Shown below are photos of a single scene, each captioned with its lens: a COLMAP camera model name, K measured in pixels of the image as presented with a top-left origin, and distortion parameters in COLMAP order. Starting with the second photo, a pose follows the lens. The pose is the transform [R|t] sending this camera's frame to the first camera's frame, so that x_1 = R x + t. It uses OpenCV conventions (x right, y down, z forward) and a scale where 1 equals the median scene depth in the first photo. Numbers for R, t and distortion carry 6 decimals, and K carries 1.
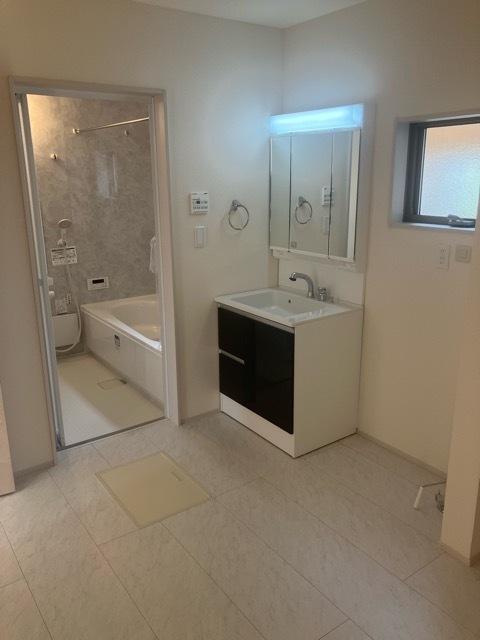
lens RADIAL K [[514.1, 0, 240.0], [0, 514.1, 320.0], [0, 0, 1]] dist [0.026175, -0.006316]
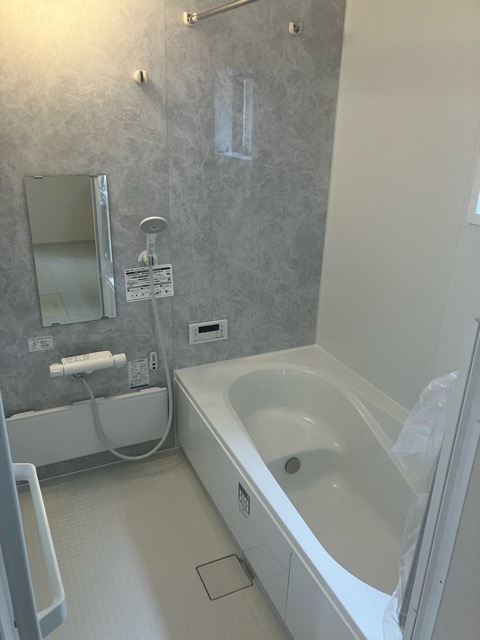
lens RADIAL K [[514.1, 0, 240.0], [0, 514.1, 320.0], [0, 0, 1]] dist [0.026175, -0.006316]
pose [[0.984097, 0.087192, -0.154762, -0.169650], [-0.074019, 0.993283, 0.088937, -0.137838], [0.161477, -0.076068, 0.983940, 0.507059]]
